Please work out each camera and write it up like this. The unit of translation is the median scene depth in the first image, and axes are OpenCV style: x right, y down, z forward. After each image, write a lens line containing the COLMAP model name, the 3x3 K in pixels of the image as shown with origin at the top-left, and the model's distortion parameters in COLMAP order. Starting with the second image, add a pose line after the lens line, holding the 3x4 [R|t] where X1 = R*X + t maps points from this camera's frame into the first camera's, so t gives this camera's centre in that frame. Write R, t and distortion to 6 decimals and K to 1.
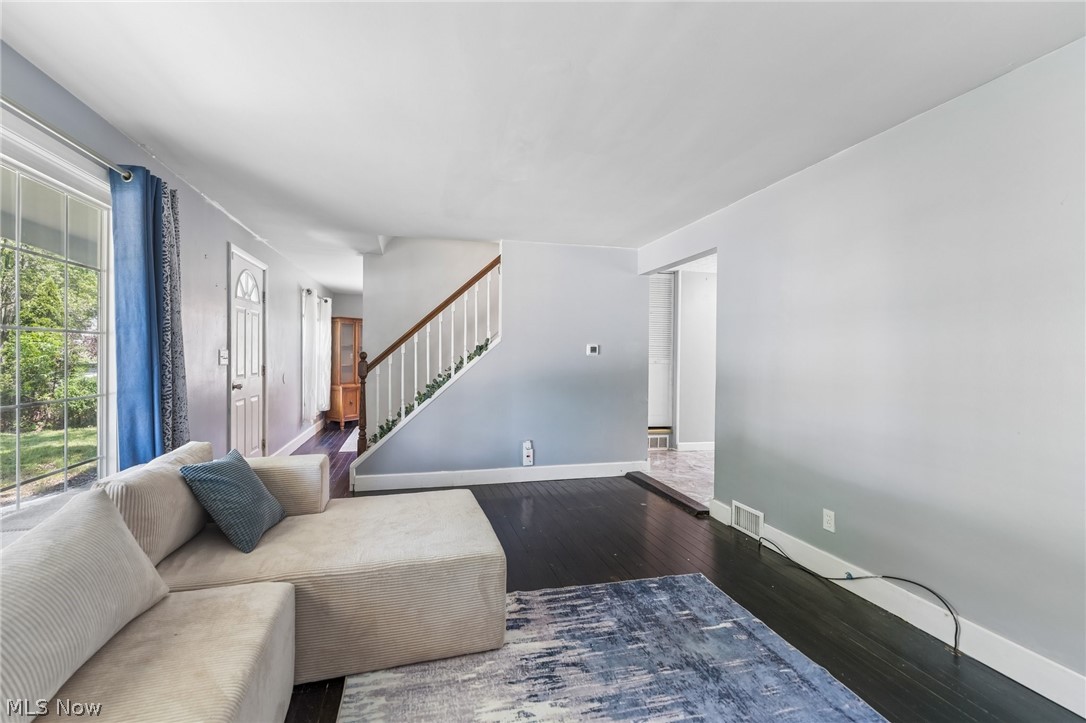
lens RADIAL K [[445.6, 0, 521.9], [0, 445.6, 358.6], [0, 0, 1]] dist [-0.000008, -0.000121]
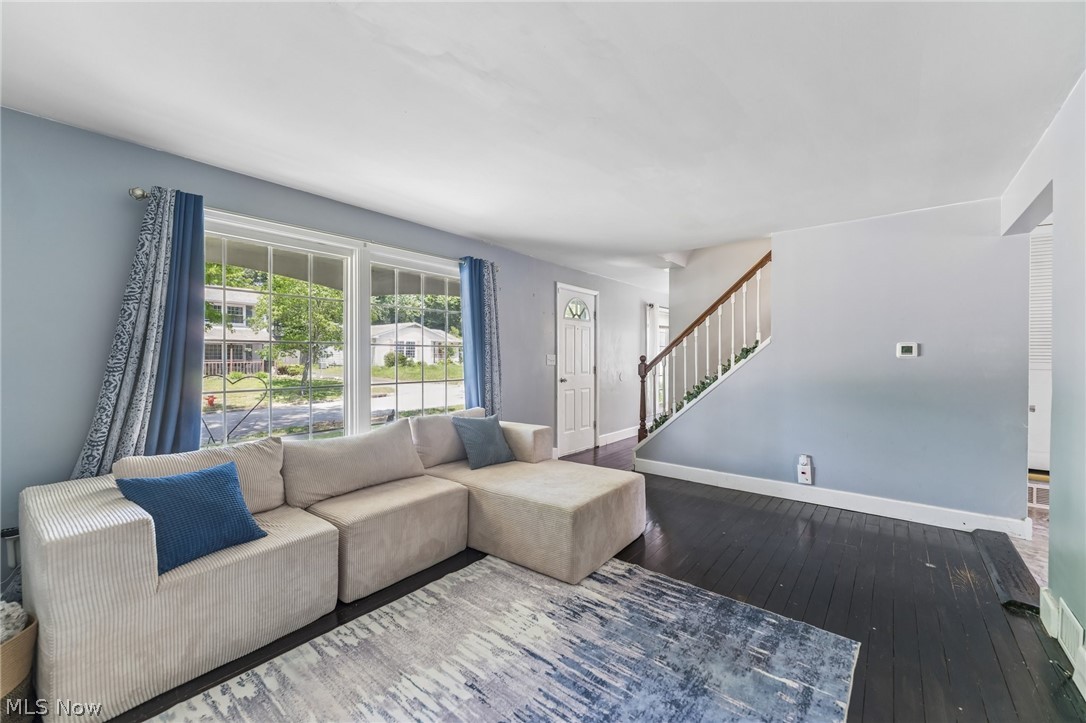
lens RADIAL K [[441.3, 0, 546.2], [0, 441.3, 360.1], [0, 0, 1]] dist [-0.000823, -0.000368]
pose [[0.612613, 0.000383, -0.790383, 0.736355], [-0.005051, 0.999981, -0.003431, 0.005106], [0.790367, 0.006094, 0.612604, 0.125164]]
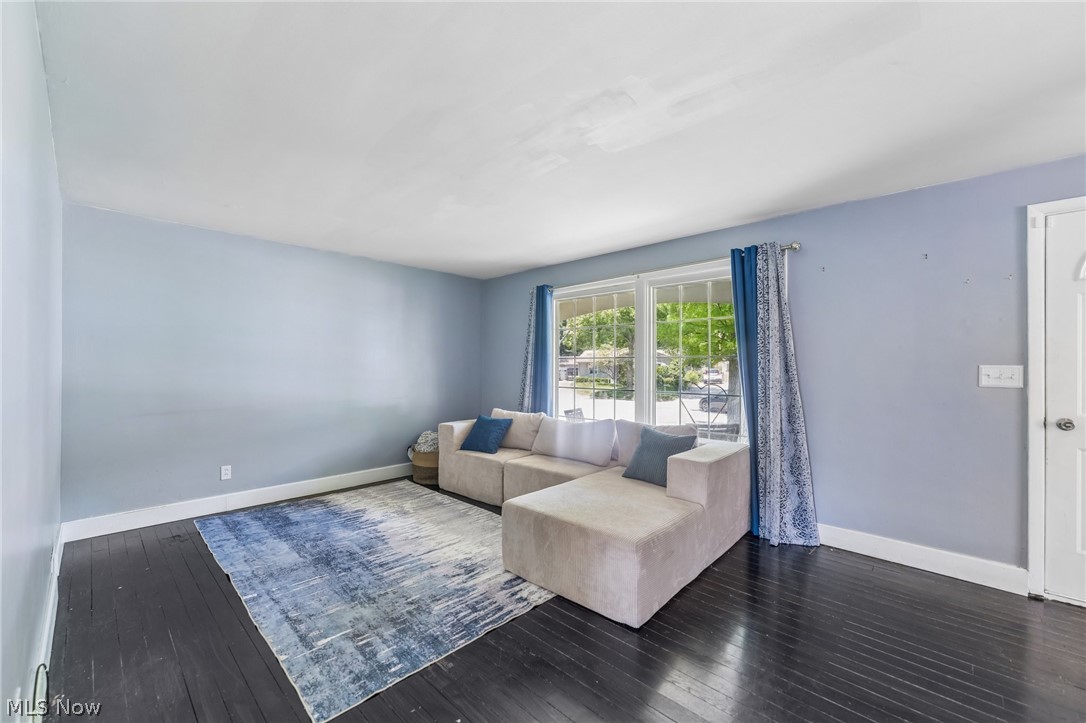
lens RADIAL K [[438.9, 0, 525.9], [0, 438.9, 365.3], [0, 0, 1]] dist [0.000323, -0.000025]
pose [[-0.858565, -0.009998, -0.512608, 0.514747], [-0.012971, 0.999913, 0.002221, -0.015867], [0.512541, 0.008556, -0.858620, 1.830183]]
